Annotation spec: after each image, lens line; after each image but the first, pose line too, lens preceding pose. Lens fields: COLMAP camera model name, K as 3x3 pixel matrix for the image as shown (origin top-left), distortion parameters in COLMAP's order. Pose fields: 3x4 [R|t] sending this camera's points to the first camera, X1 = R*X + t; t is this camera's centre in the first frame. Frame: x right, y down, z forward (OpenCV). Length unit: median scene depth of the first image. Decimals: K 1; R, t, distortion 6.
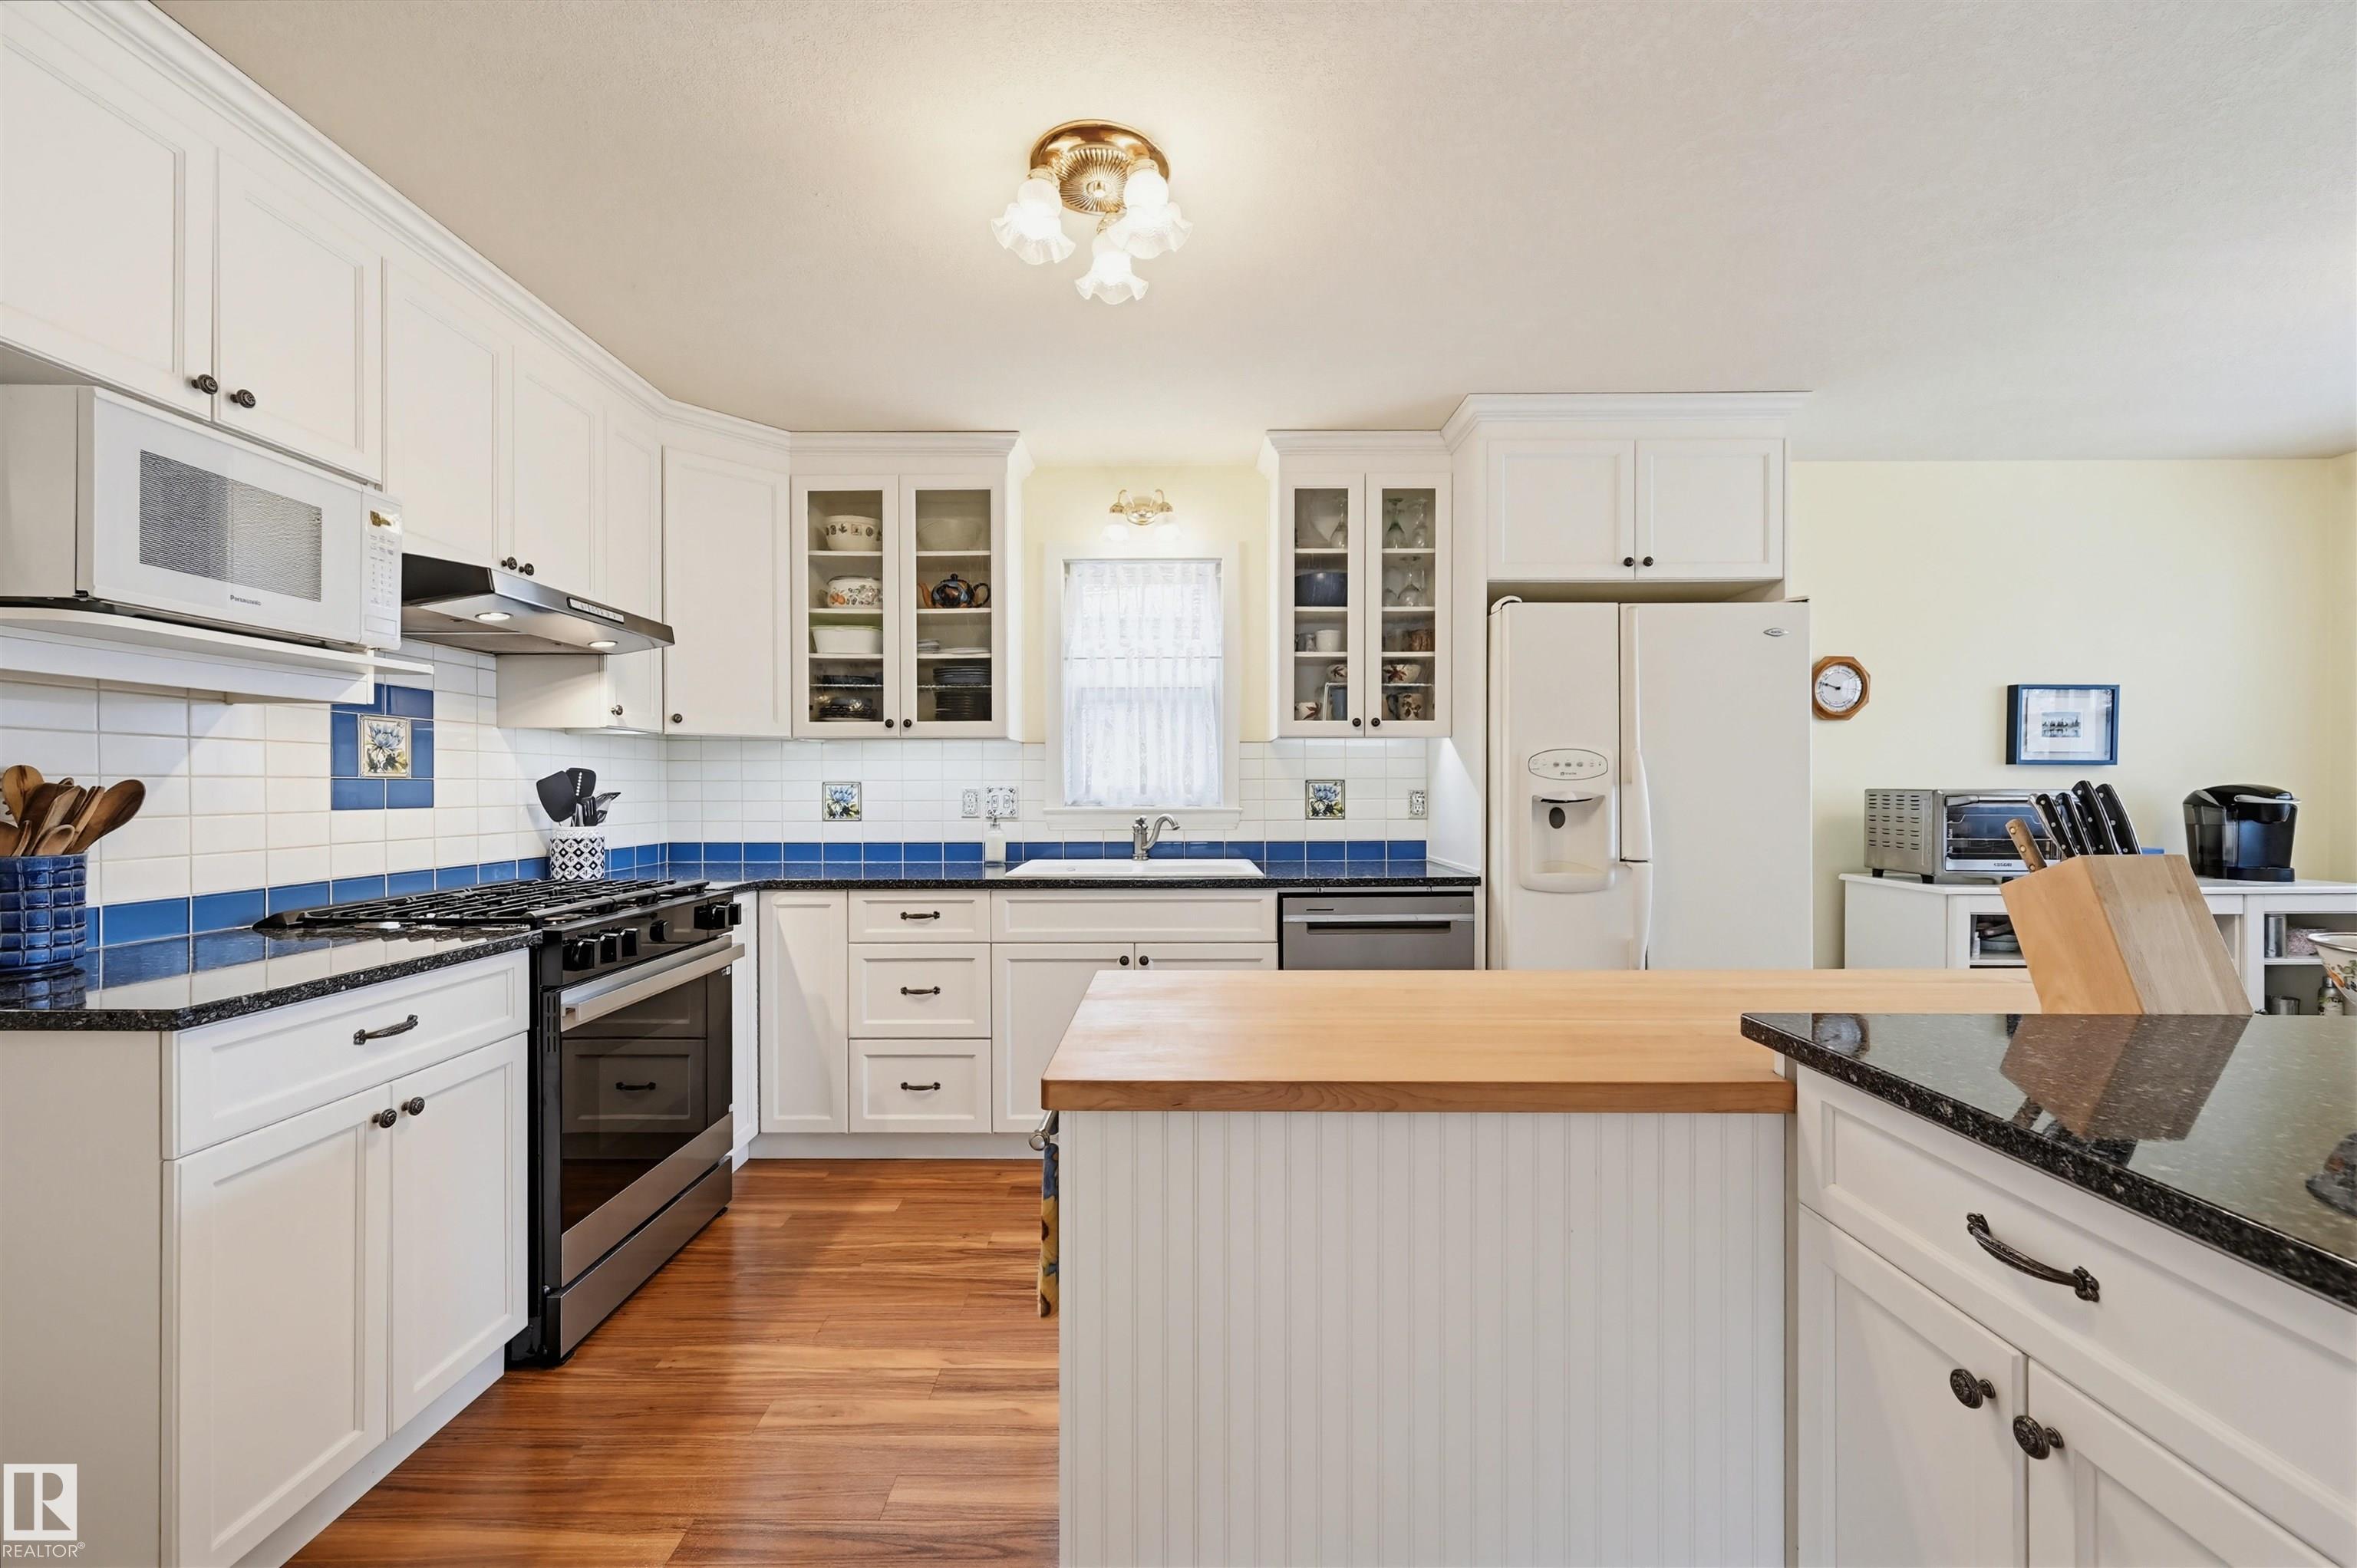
lens RADIAL K [[950.1, 0, 1178.0], [0, 950.1, 786.1], [0, 0, 1]] dist [0.002203, 0.000380]
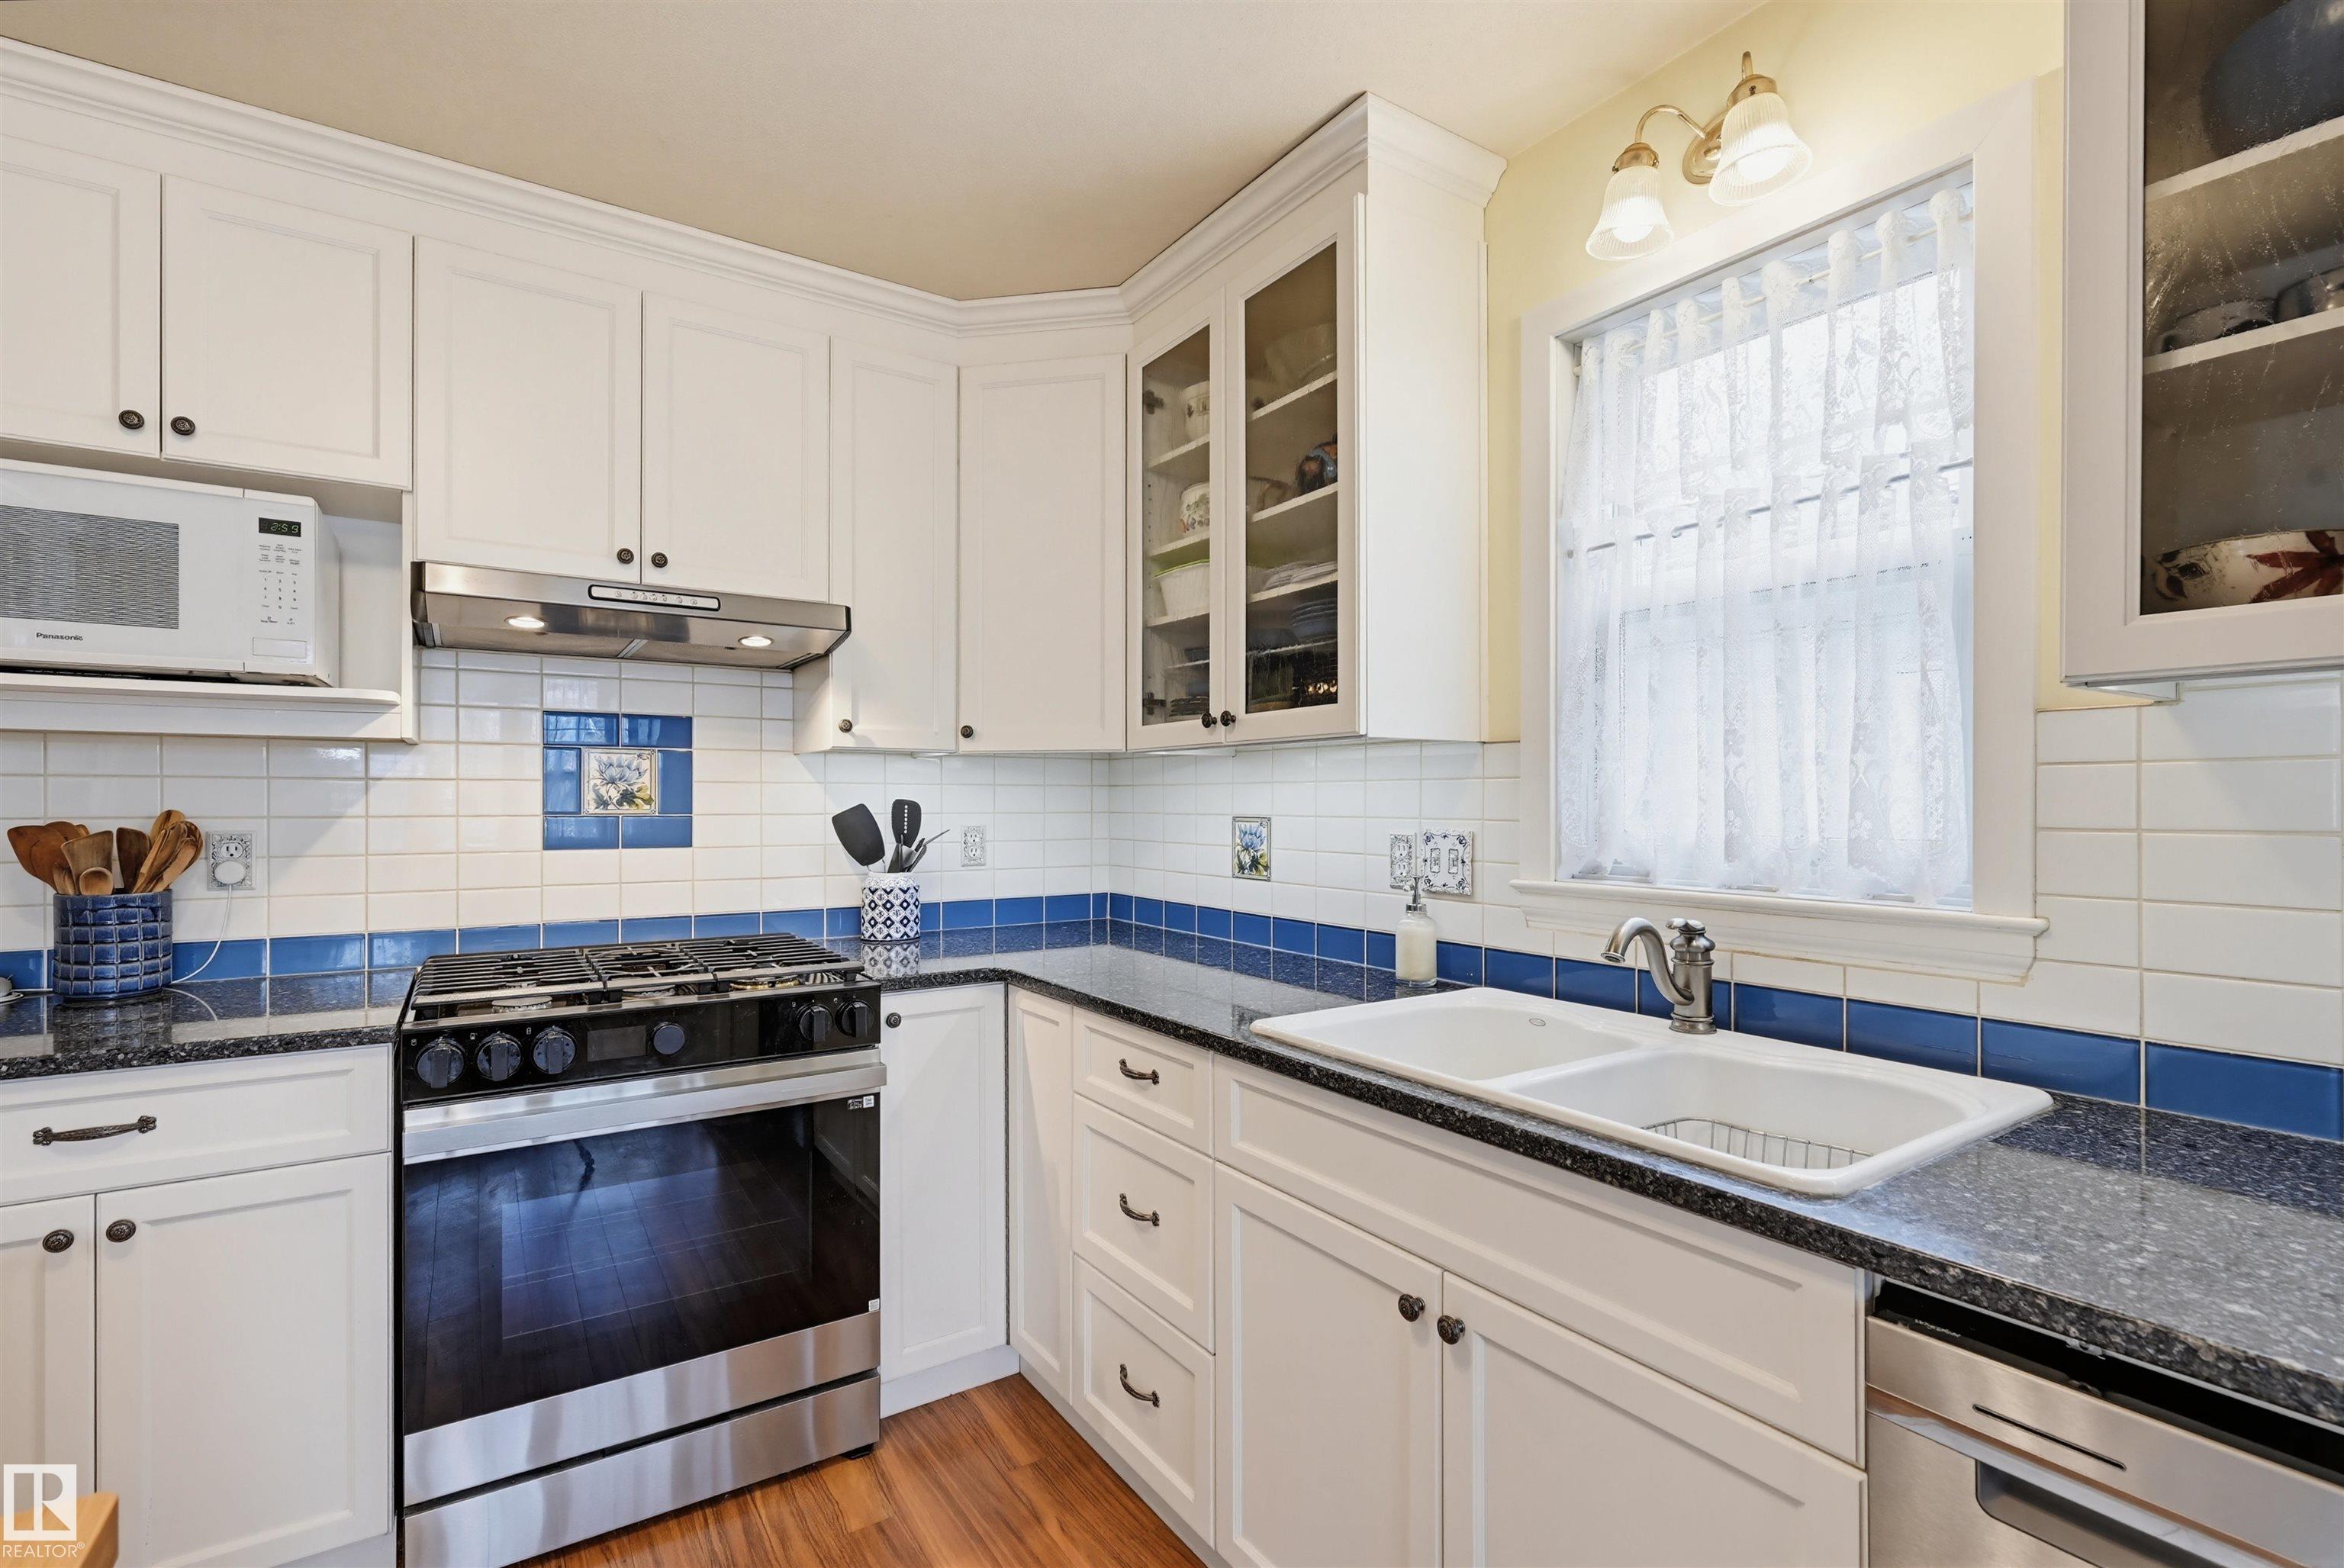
lens RADIAL K [[1060.2, 0, 1163.1], [0, 1060.2, 805.0], [0, 0, 1]] dist [0.004533, 0.000064]
pose [[0.546100, 0.004693, -0.837707, 0.222911], [-0.002162, 0.999989, 0.004193, -0.016899], [0.837717, -0.000479, 0.546104, 0.617997]]
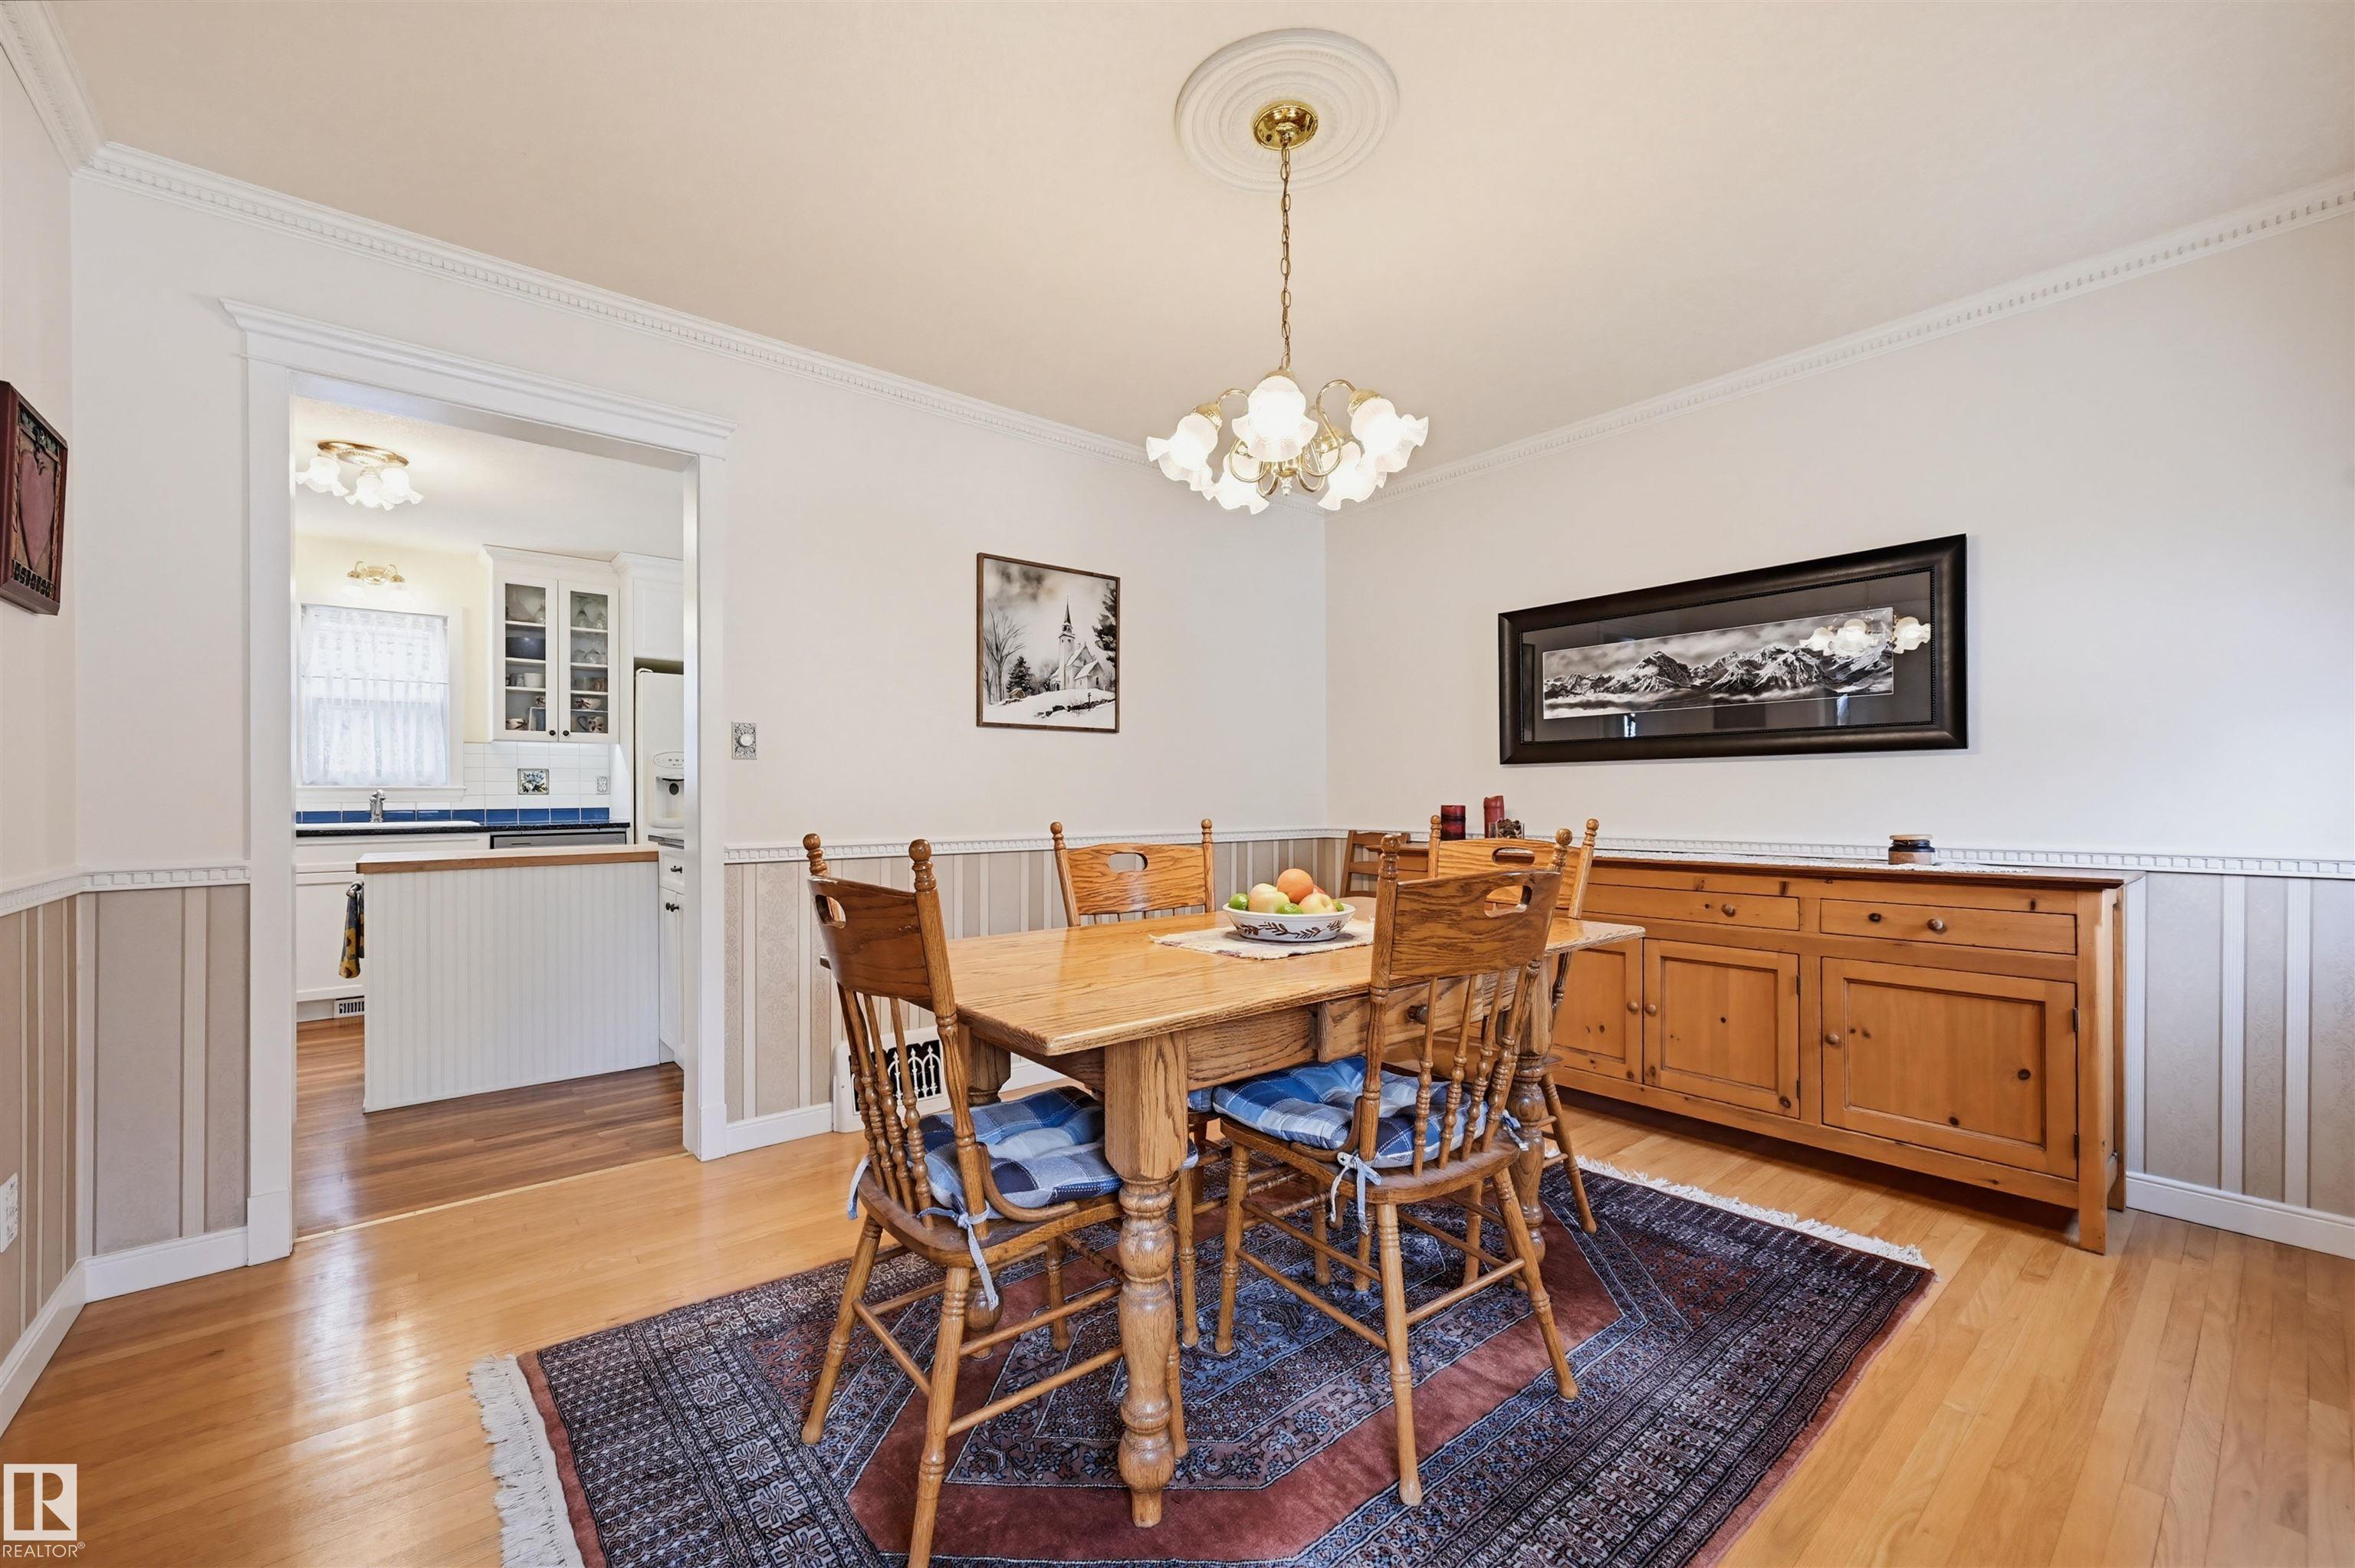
lens RADIAL K [[943.8, 0, 1171.1], [0, 943.8, 802.8], [0, 0, 1]] dist [0.000676, 0.000191]
pose [[0.772317, -0.004472, 0.635222, -0.020893], [0.000853, 0.999982, 0.006003, 0.044430], [-0.635237, -0.004095, 0.772306, -0.924535]]
